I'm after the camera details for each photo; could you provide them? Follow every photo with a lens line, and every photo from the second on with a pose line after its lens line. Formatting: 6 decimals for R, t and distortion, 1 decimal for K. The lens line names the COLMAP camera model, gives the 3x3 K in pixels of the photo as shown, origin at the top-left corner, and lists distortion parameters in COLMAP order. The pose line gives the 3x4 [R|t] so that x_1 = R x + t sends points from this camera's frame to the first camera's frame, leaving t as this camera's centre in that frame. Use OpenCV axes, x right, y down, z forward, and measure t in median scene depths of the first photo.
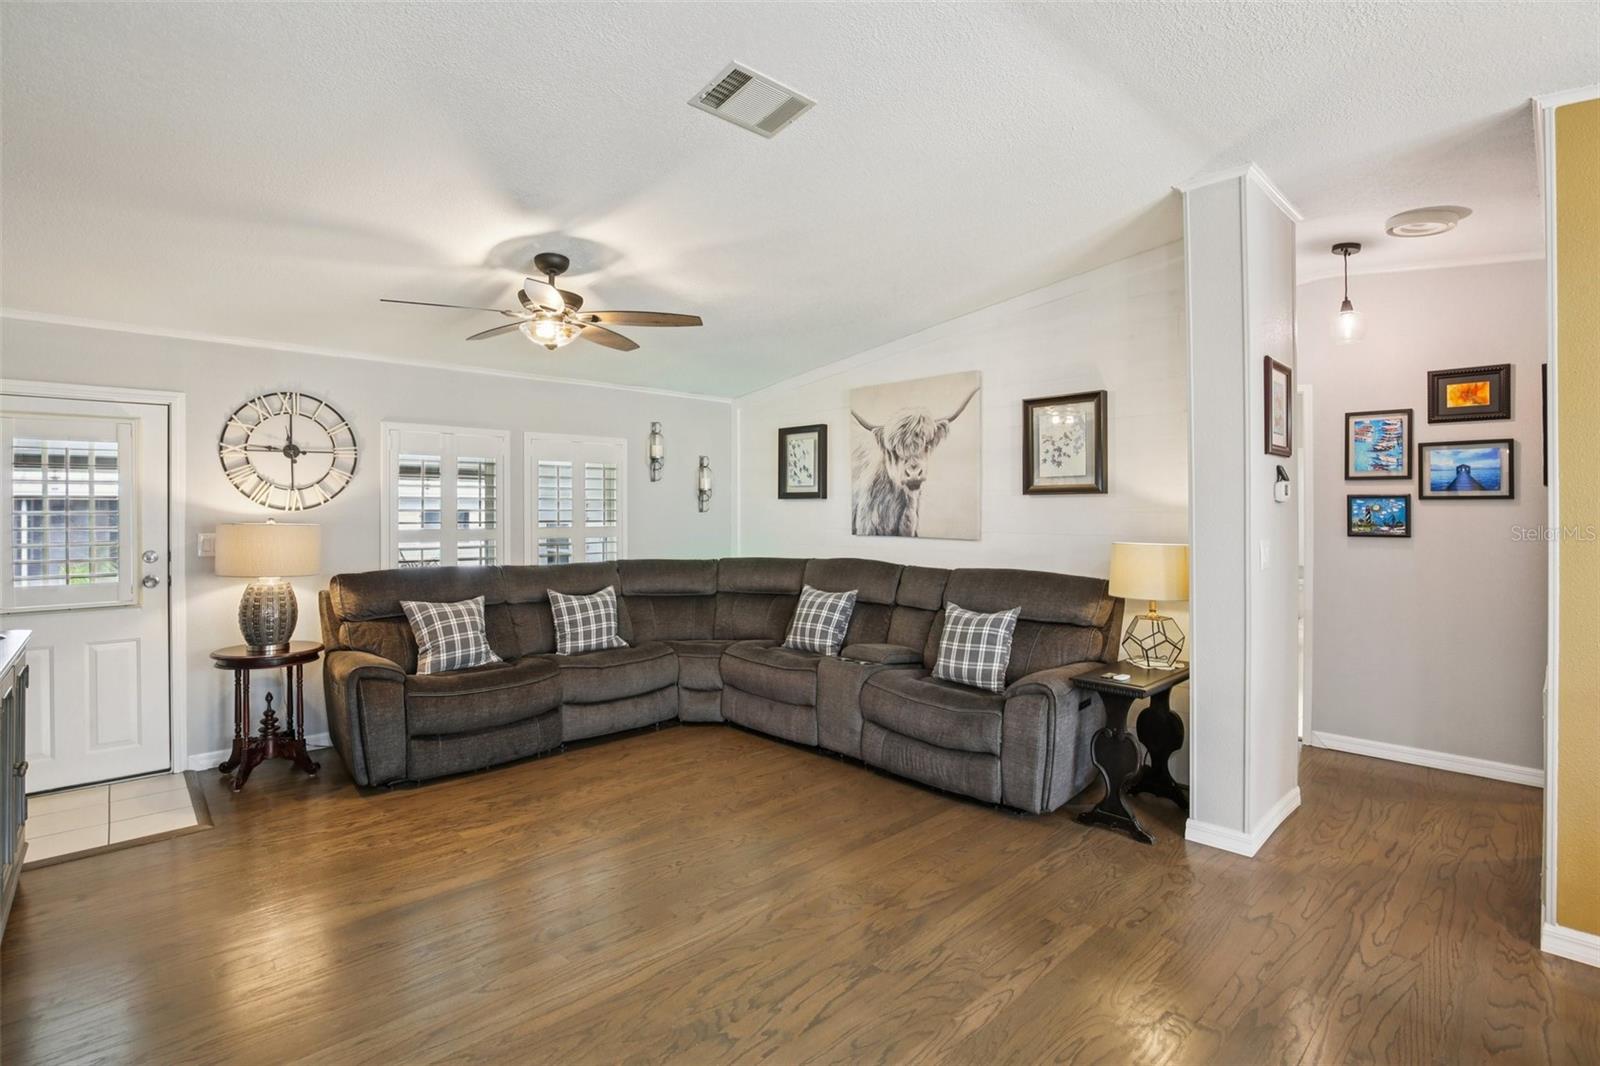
lens RADIAL K [[754.0, 0, 799.9], [0, 754.0, 526.9], [0, 0, 1]] dist [-0.006157, 0.000288]
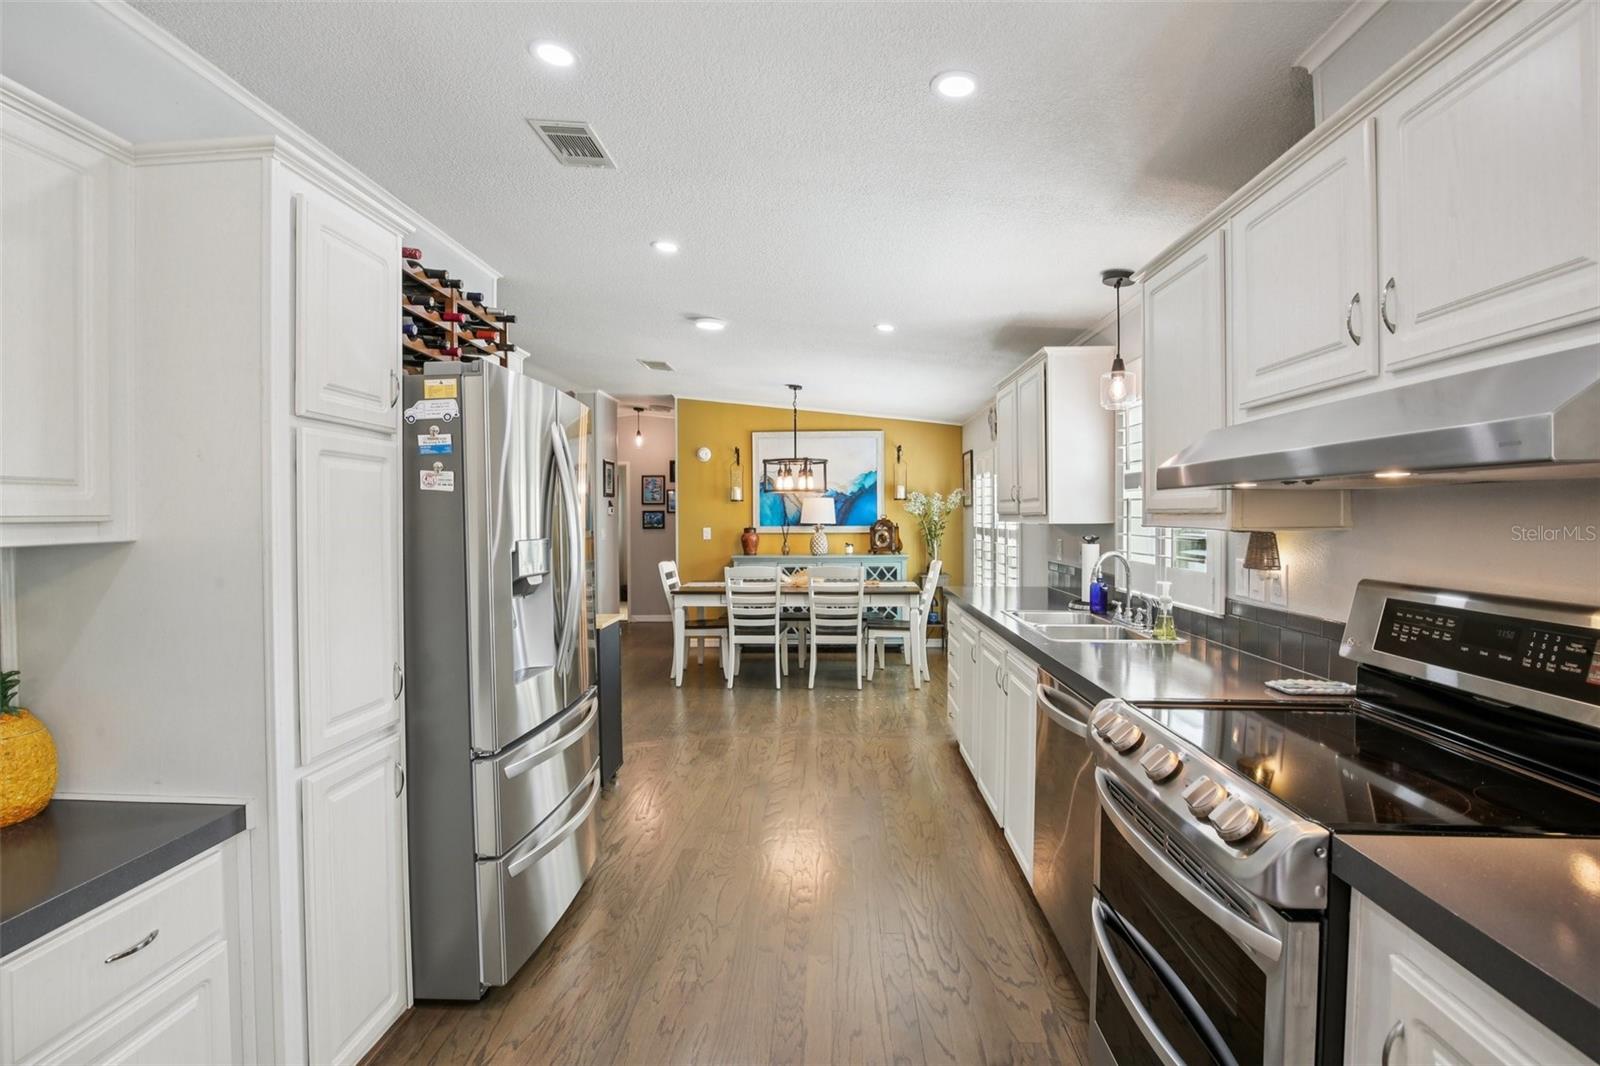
lens RADIAL K [[754.0, 0, 799.1], [0, 754.0, 530.0], [0, 0, 1]] dist [-0.006157, 0.000288]
pose [[0.738125, -0.009031, 0.674603, -0.533469], [0.004453, 0.999954, 0.008515, -0.000307], [-0.674649, -0.003281, 0.738131, -1.144409]]
